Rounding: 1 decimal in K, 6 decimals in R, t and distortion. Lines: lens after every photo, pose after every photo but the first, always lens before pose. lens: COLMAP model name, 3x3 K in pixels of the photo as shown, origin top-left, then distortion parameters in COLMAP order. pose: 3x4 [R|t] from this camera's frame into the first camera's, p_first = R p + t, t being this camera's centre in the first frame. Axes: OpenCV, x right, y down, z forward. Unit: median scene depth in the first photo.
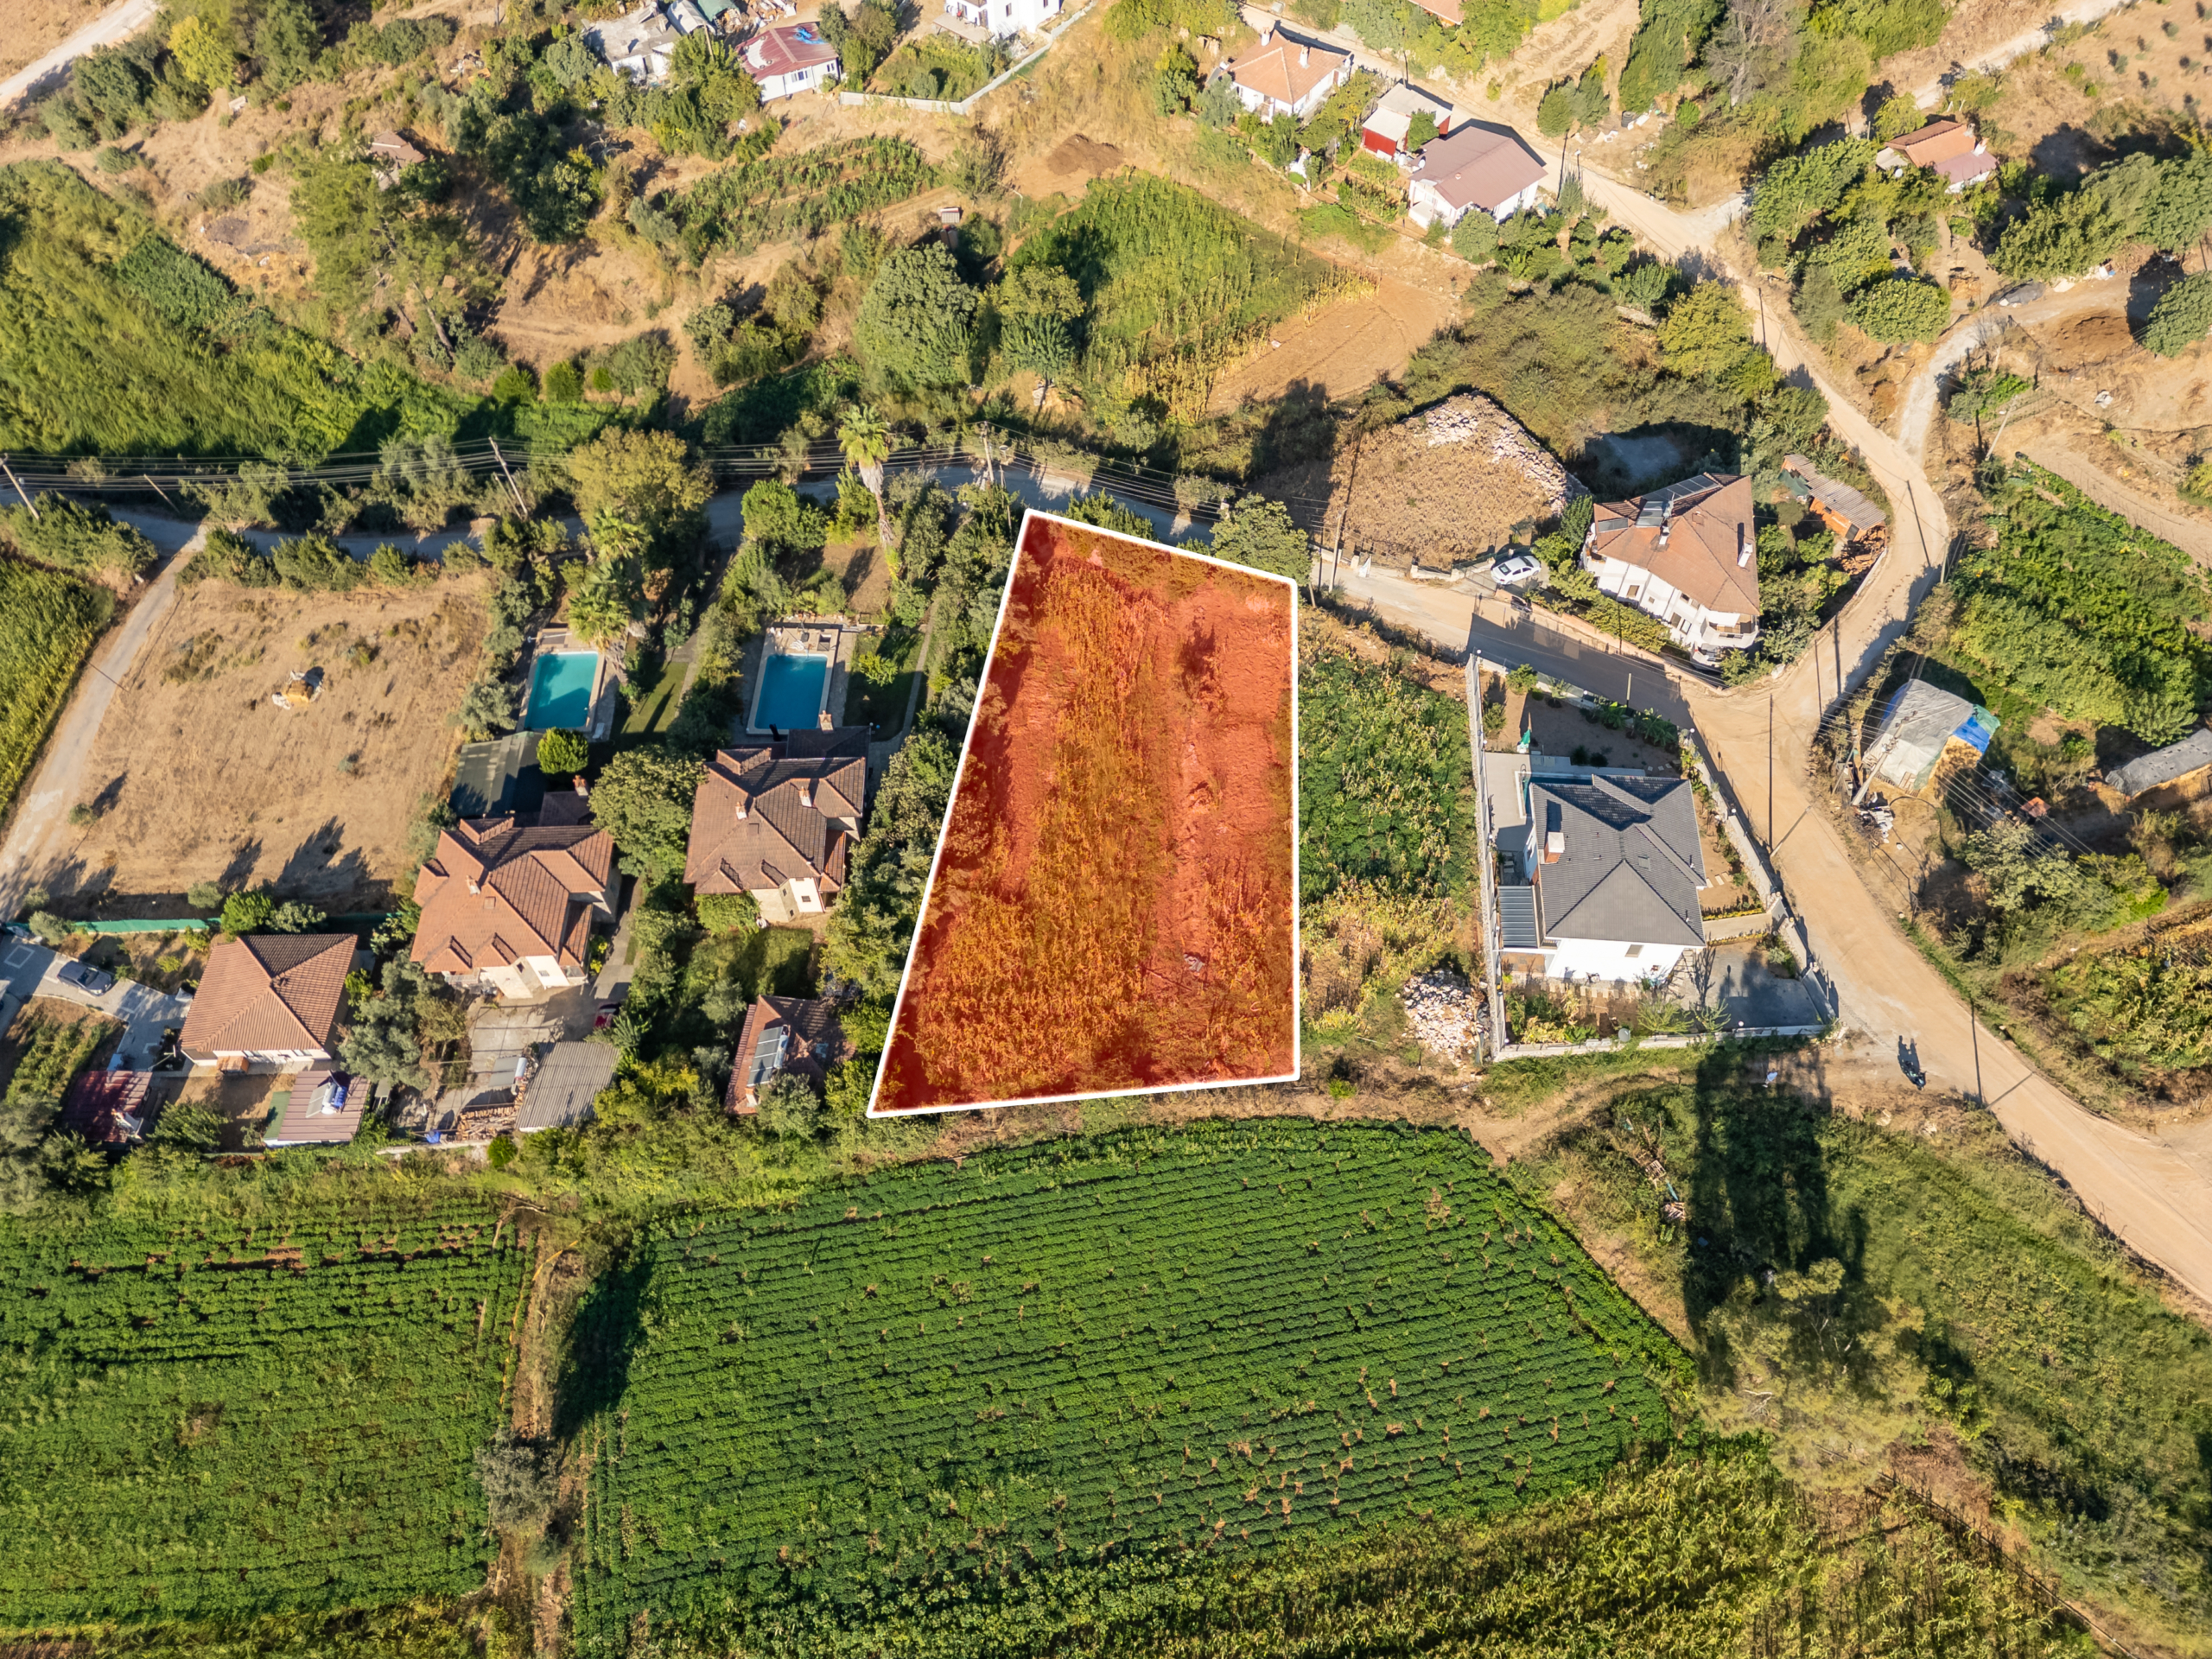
lens RADIAL K [[1548.1, 0, 1103.7], [0, 1548.1, 837.0], [0, 0, 1]] dist [0.063474, -0.060987]
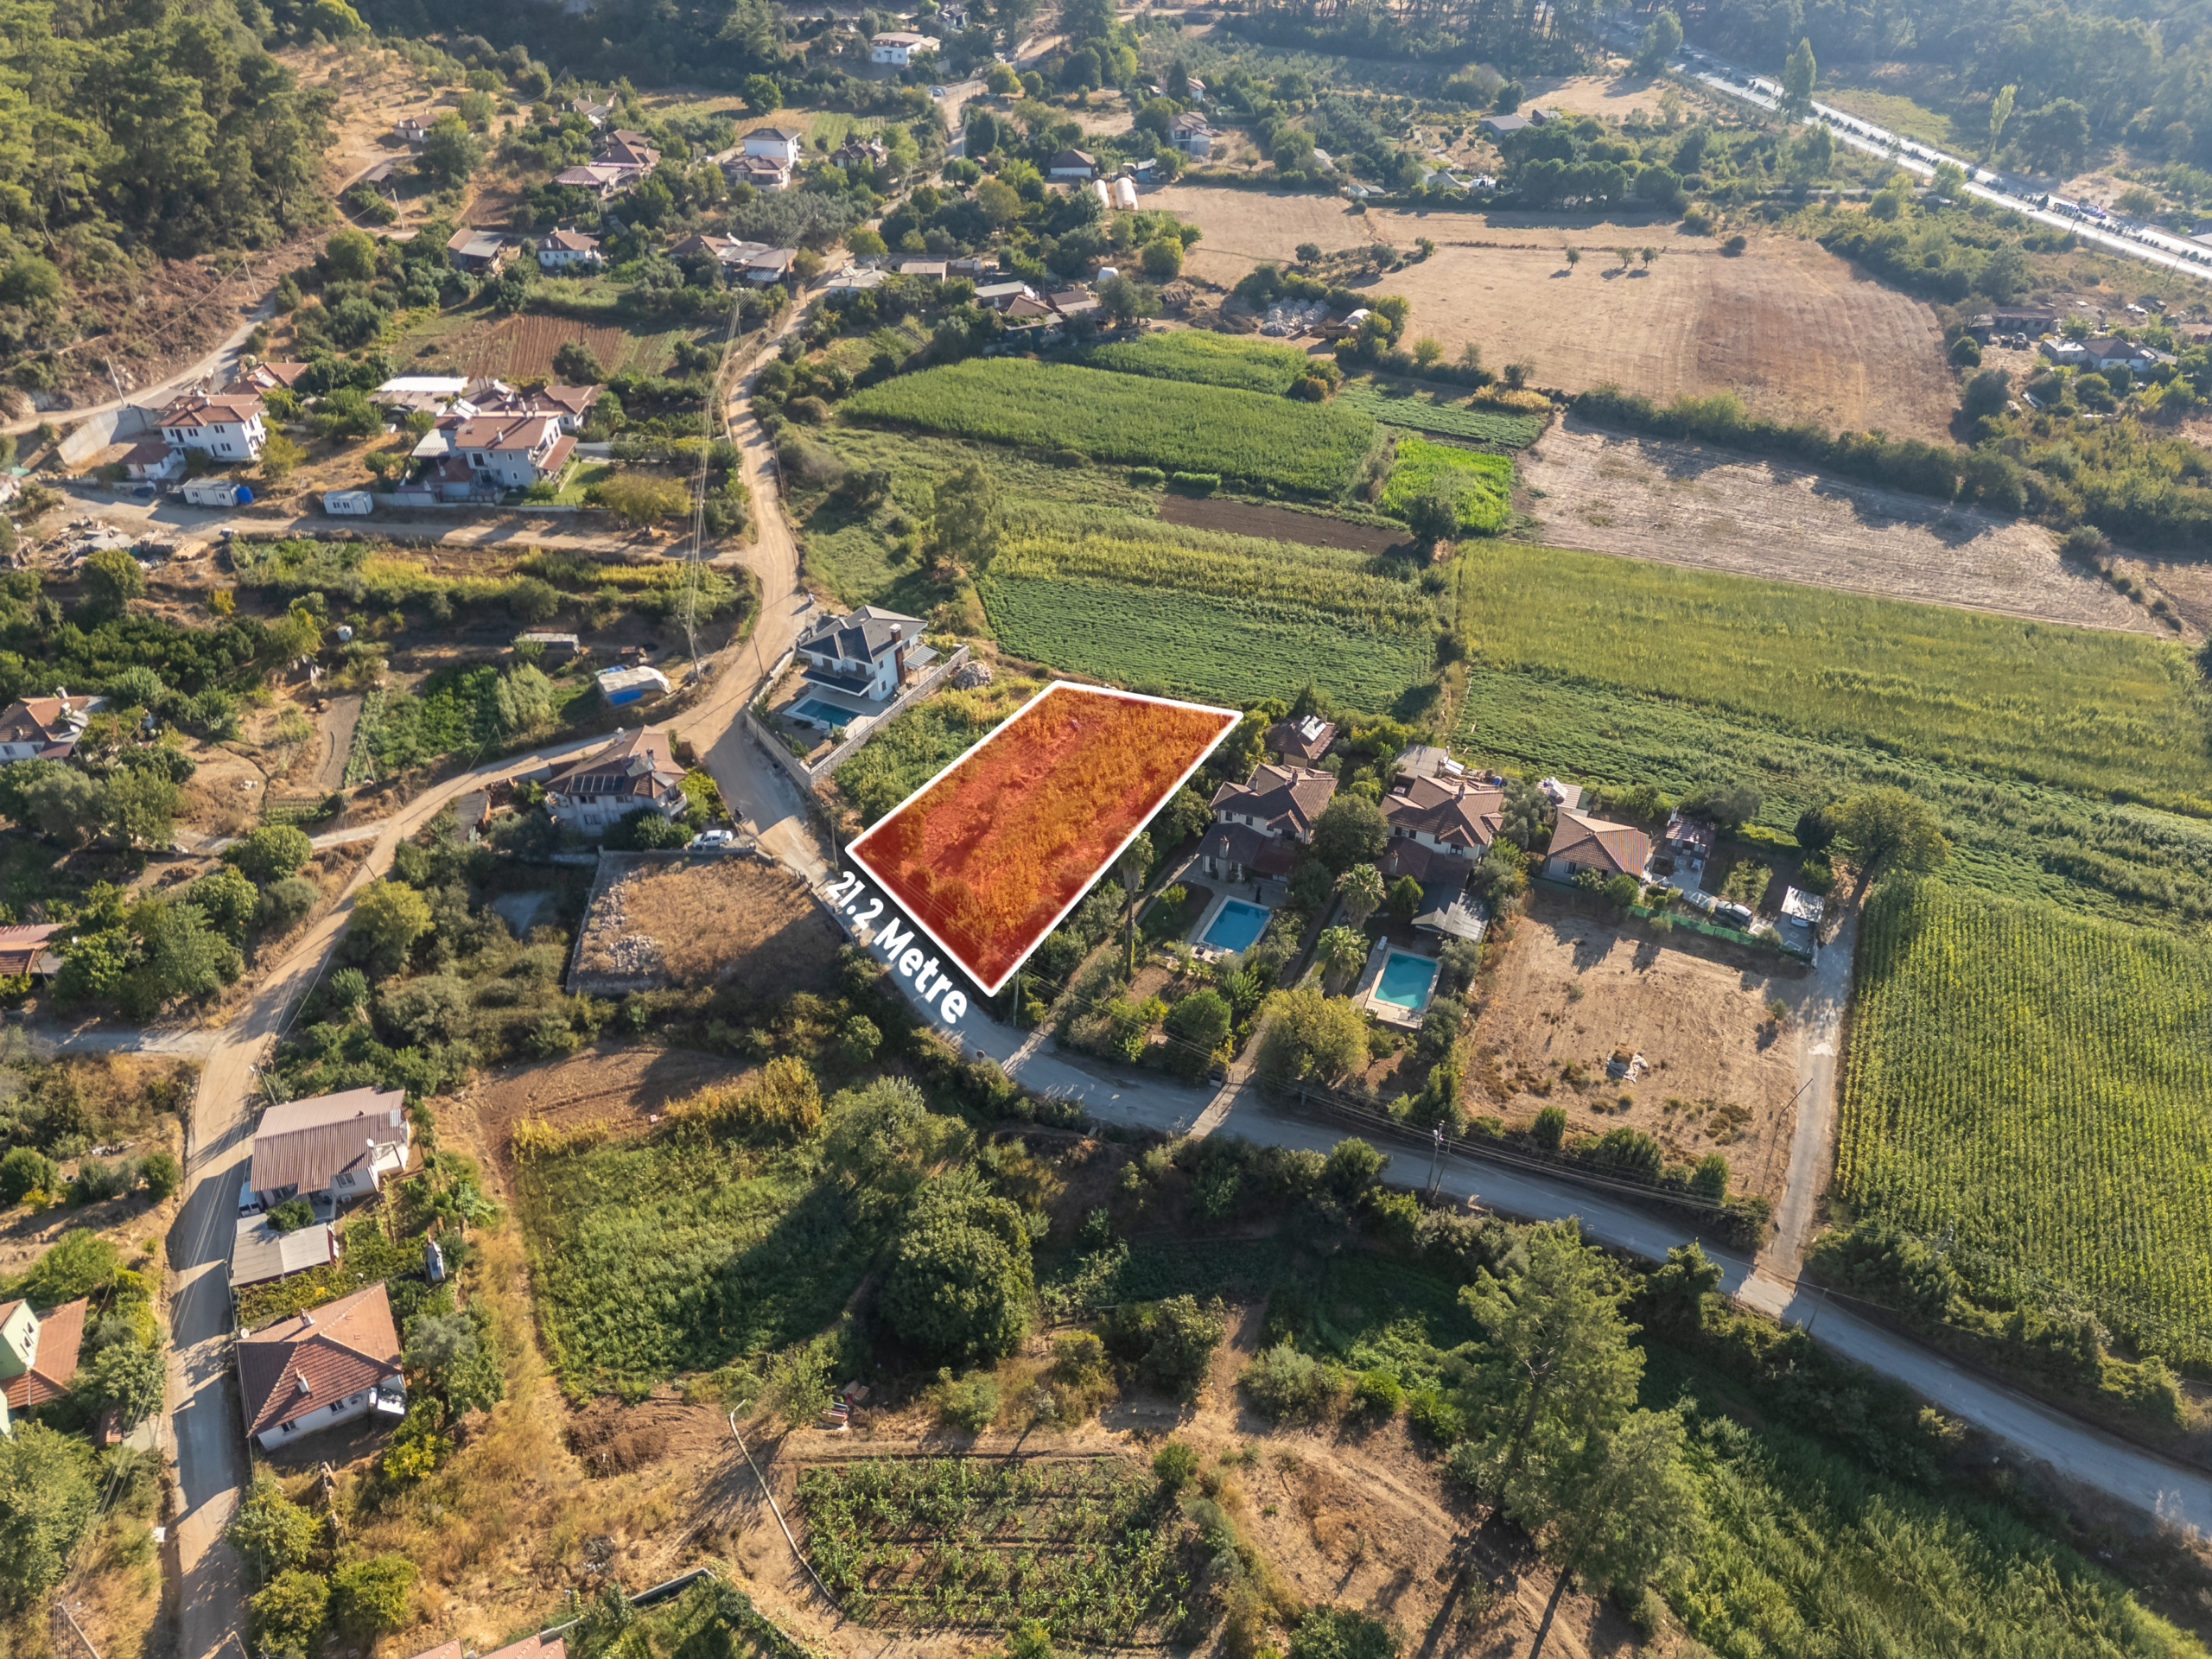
lens RADIAL K [[1548.1, 0, 1103.7], [0, 1548.1, 837.0], [0, 0, 1]] dist [0.063474, -0.060987]
pose [[-0.912578, -0.225463, 0.341128, -0.642392], [0.349063, 0.004965, 0.937086, -1.664318], [-0.212972, 0.974239, 0.074170, 1.031442]]
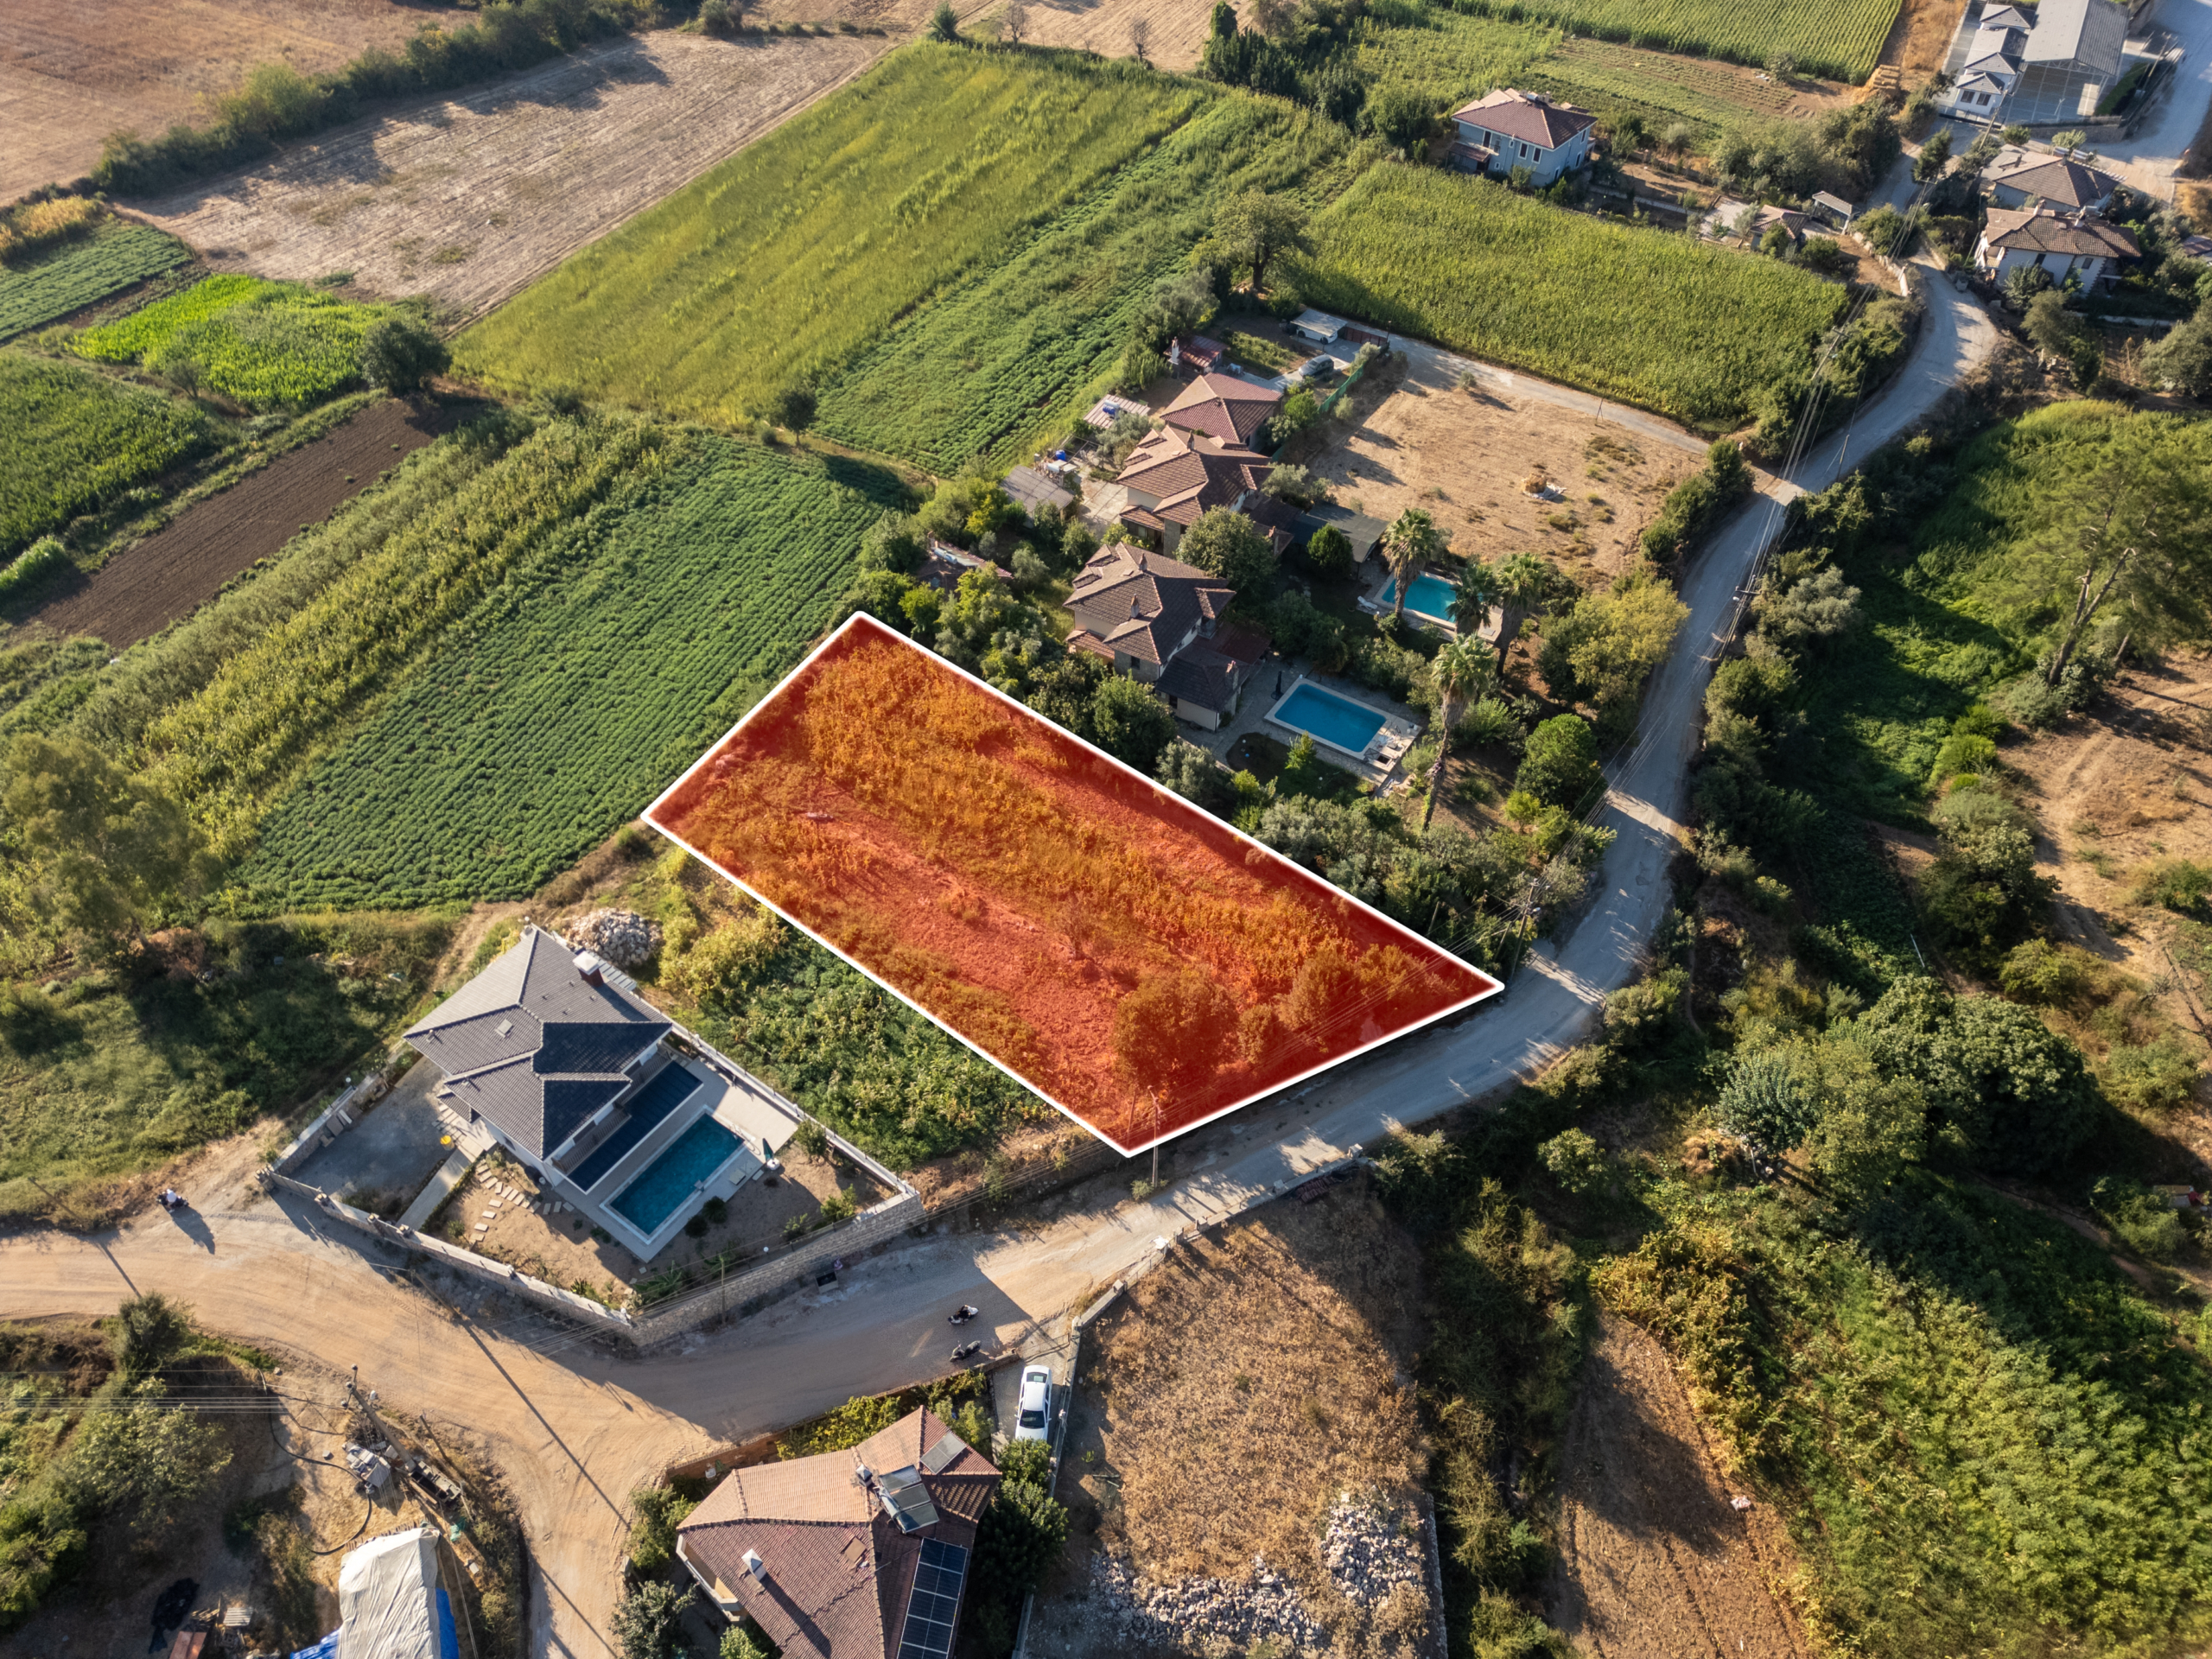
lens RADIAL K [[1548.1, 0, 1103.7], [0, 1548.1, 837.0], [0, 0, 1]] dist [0.063474, -0.060987]
pose [[-0.527175, 0.640431, -0.558512, 0.580954], [-0.694838, 0.053479, 0.717175, -0.848625], [0.489170, 0.766152, 0.416803, 0.694446]]
